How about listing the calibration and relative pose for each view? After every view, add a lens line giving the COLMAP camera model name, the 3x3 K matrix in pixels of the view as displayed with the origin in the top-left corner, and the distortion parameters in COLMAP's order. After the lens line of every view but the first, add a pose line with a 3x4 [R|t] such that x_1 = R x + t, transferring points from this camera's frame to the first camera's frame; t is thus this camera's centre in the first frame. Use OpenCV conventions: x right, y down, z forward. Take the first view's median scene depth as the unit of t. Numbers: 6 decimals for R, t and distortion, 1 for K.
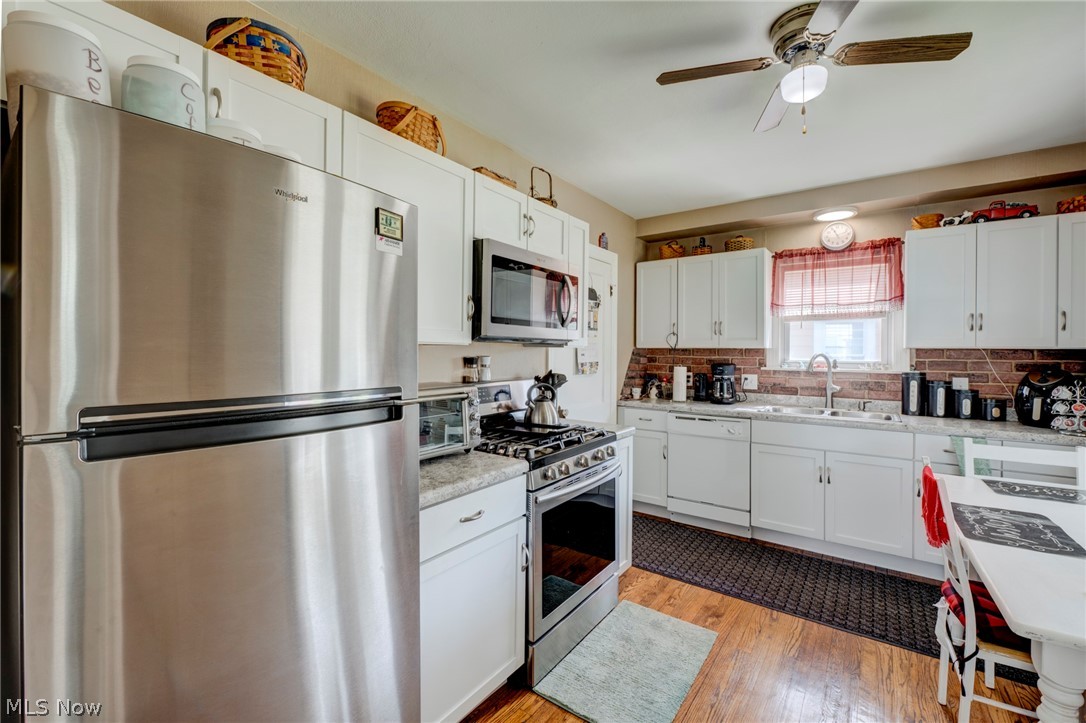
lens RADIAL K [[458.6, 0, 558.7], [0, 458.6, 347.0], [0, 0, 1]] dist [-0.005488, -0.002334]
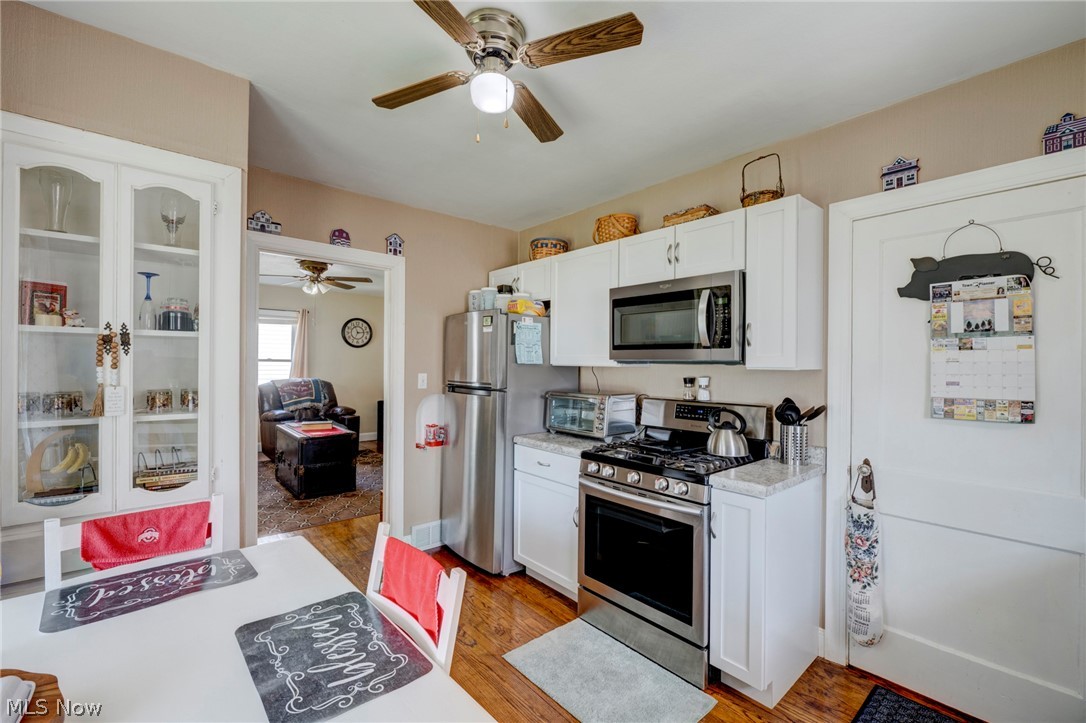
lens RADIAL K [[458.6, 0, 536.7], [0, 458.6, 369.8], [0, 0, 1]] dist [-0.005488, -0.002334]
pose [[-0.278980, 0.003812, -0.960289, 0.629816], [0.000417, 0.999993, 0.003848, -0.001695], [0.960297, 0.000673, -0.278979, 0.603628]]
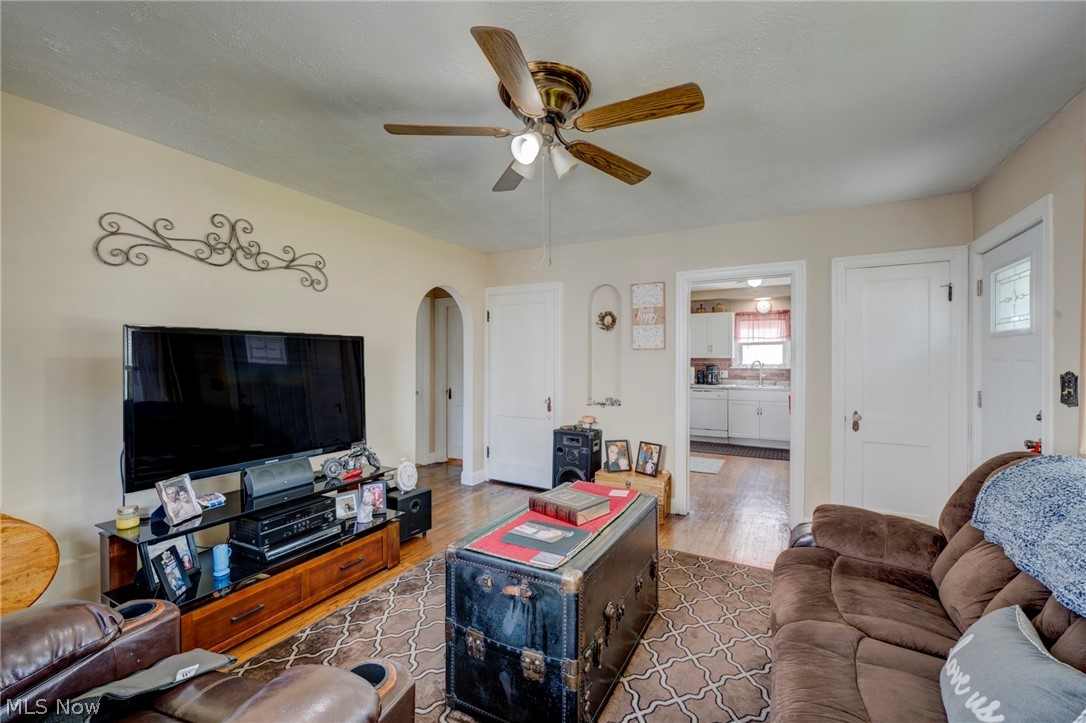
lens RADIAL K [[458.6, 0, 548.5], [0, 458.6, 345.6], [0, 0, 1]] dist [-0.005488, -0.002334]
pose [[0.994451, -0.000304, 0.105204, -0.646994], [0.001675, 0.999915, -0.012948, -0.029967], [-0.105191, 0.013053, 0.994366, -1.072251]]
